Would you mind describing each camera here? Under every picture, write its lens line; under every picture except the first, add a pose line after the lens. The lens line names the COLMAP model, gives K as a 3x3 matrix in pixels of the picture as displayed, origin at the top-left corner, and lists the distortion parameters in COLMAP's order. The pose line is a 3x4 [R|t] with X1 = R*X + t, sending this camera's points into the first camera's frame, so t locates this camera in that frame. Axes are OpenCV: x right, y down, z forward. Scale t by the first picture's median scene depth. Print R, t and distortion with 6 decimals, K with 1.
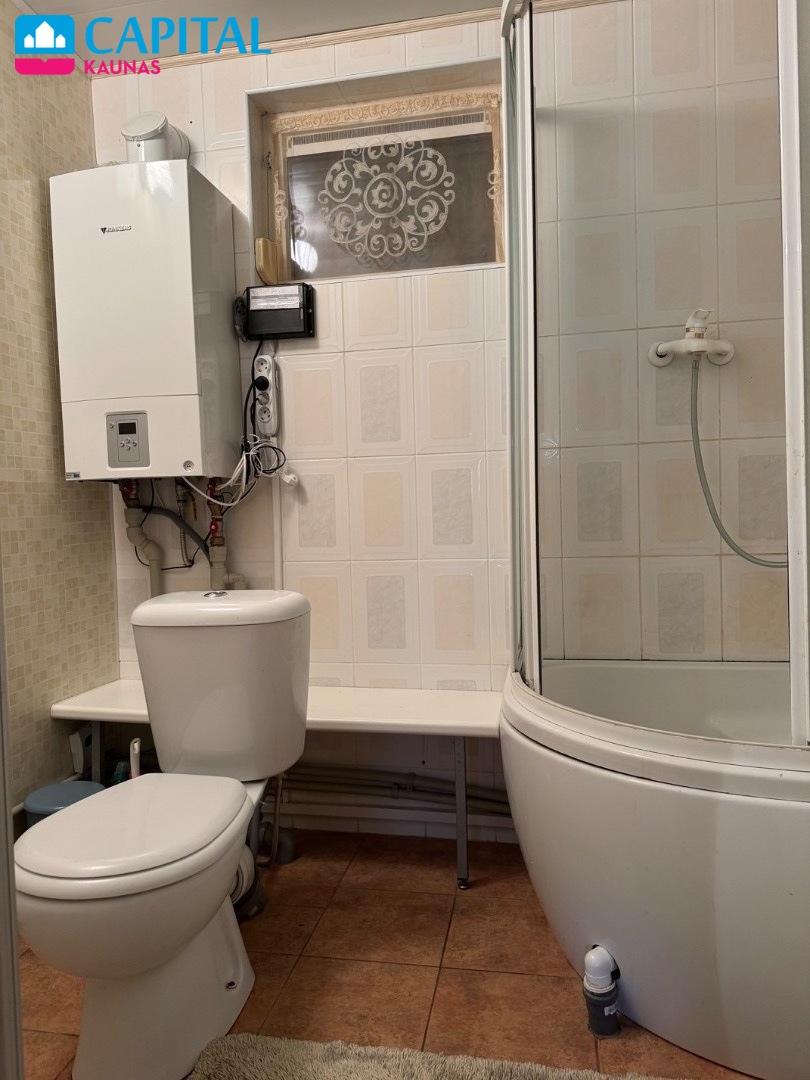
lens RADIAL K [[814.8, 0, 406.6], [0, 814.8, 536.8], [0, 0, 1]] dist [0.004357, -0.066403]
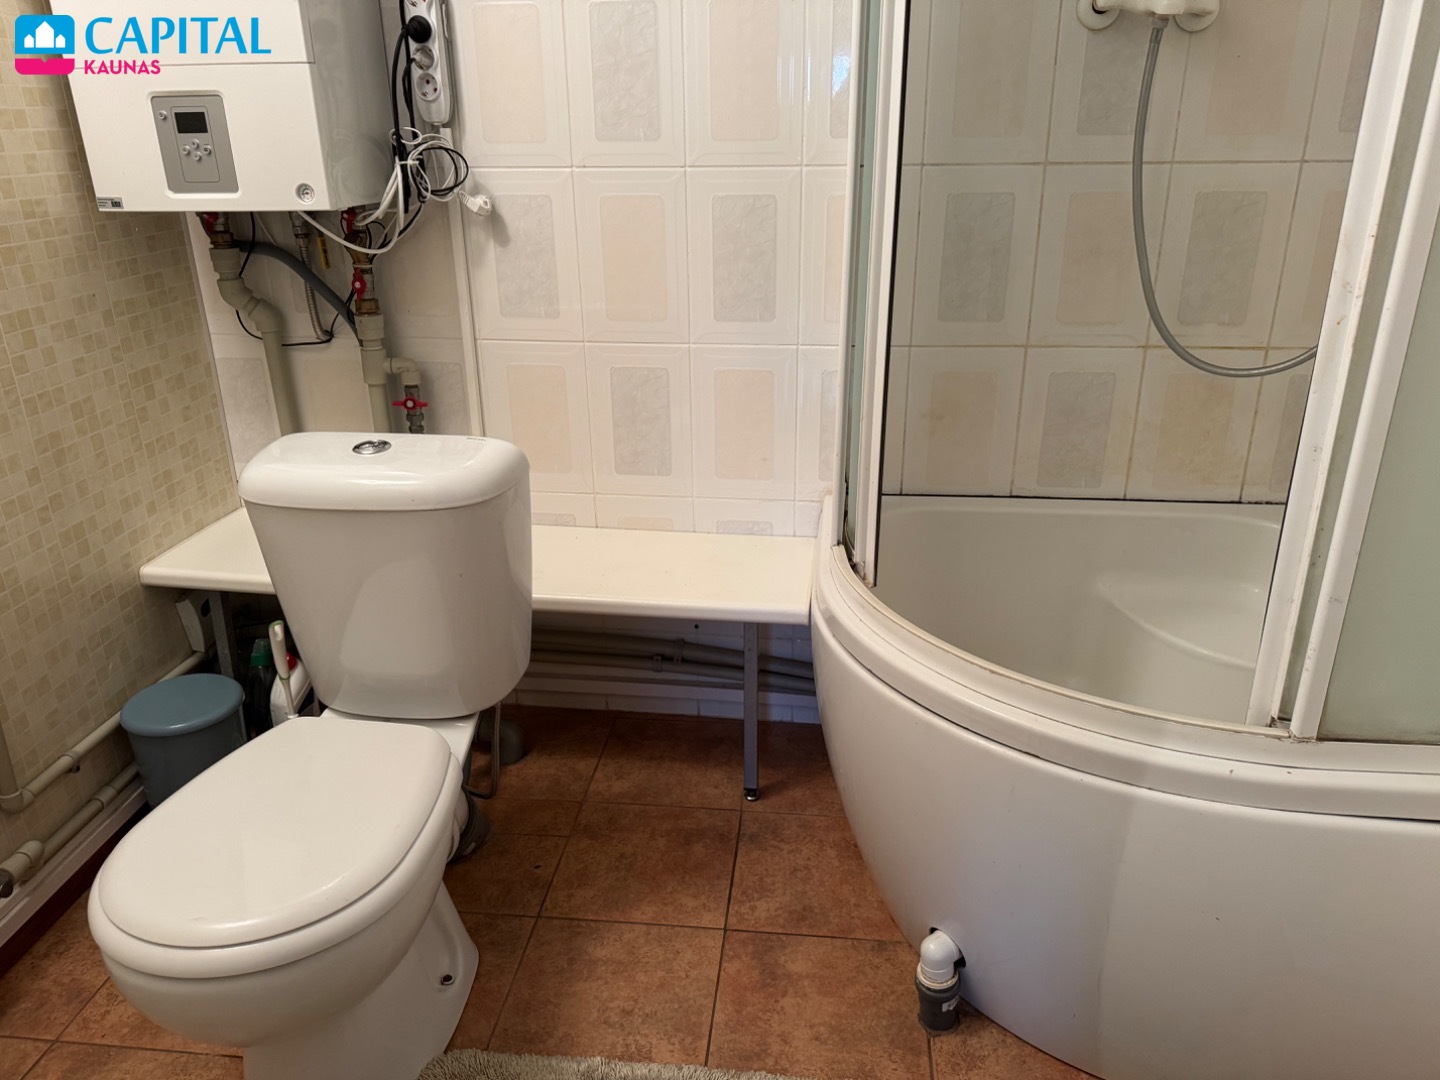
lens RADIAL K [[1086.4, 0, 752.5], [0, 1086.4, 628.1], [0, 0, 1]] dist [0.004357, -0.066403]
pose [[0.996312, -0.012625, 0.084870, -0.012573], [-0.019645, 0.929275, 0.368866, -0.085067], [-0.083525, -0.369173, 0.925600, 0.123004]]
